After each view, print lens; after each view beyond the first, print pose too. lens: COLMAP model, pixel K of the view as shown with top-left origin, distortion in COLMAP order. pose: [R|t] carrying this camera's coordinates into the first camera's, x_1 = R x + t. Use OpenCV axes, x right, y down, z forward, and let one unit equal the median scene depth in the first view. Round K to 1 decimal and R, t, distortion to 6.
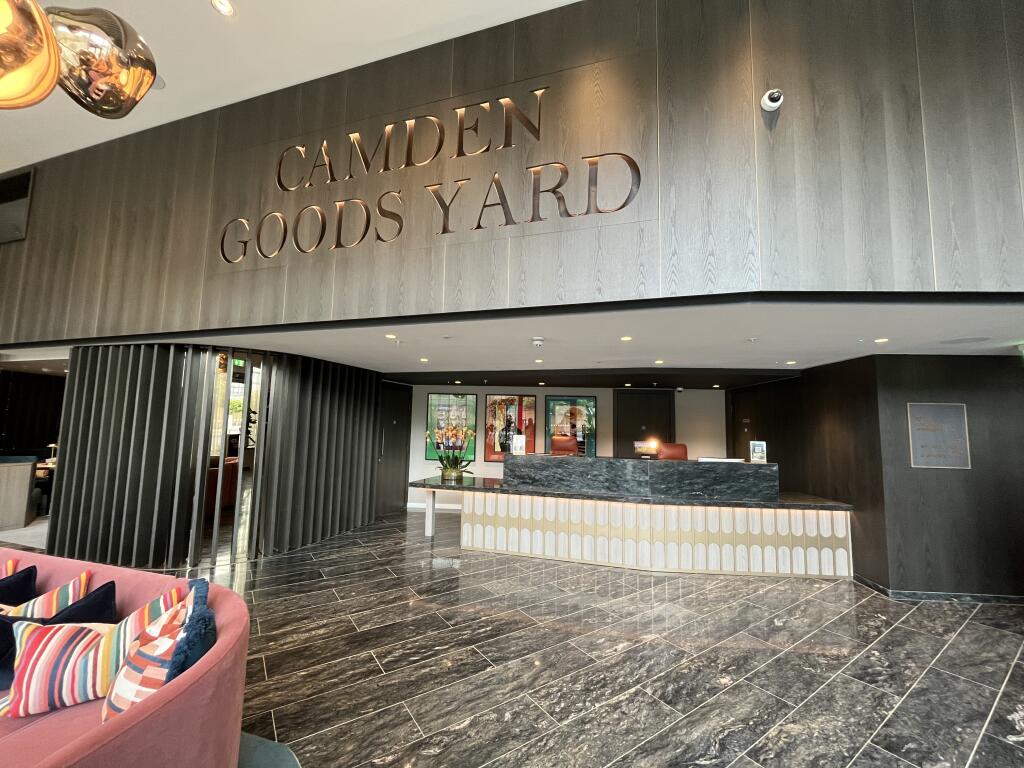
lens RADIAL K [[413.3, 0, 510.9], [0, 413.3, 386.0], [0, 0, 1]] dist [-0.002590, -0.000243]
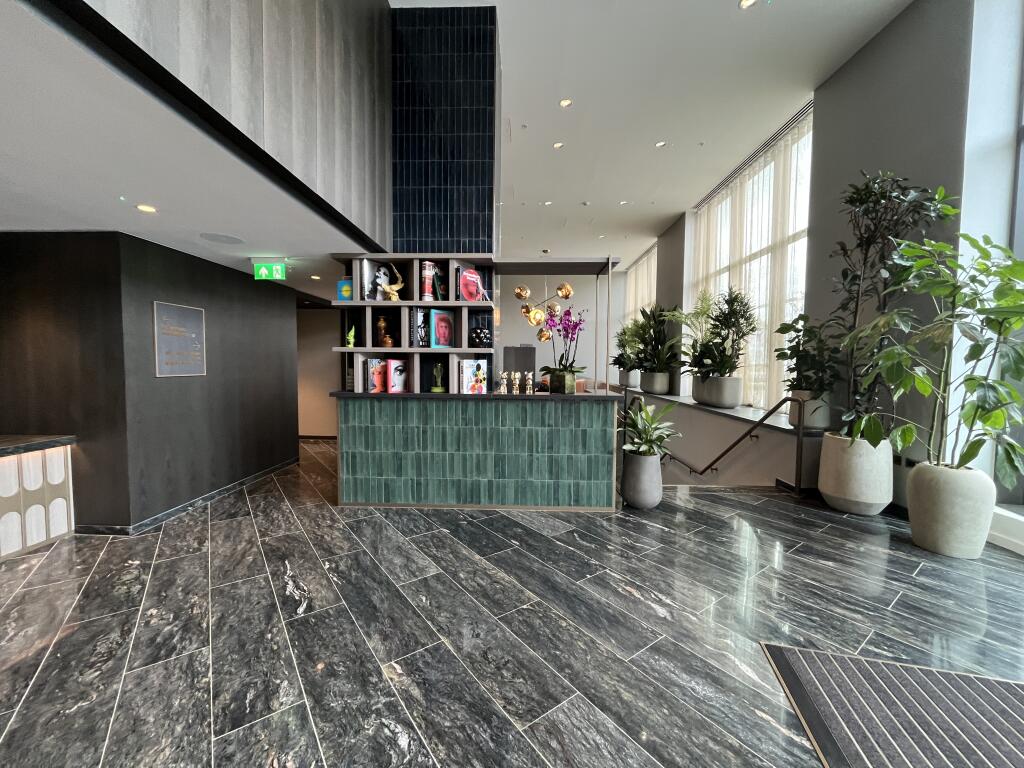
lens RADIAL K [[413.3, 0, 510.7], [0, 413.3, 383.5], [0, 0, 1]] dist [-0.002590, -0.000243]
pose [[-0.029968, -0.075021, 0.996732, 0.111671], [-0.101423, 0.992261, 0.071635, 0.087528], [-0.994392, -0.098945, -0.037345, 0.350334]]
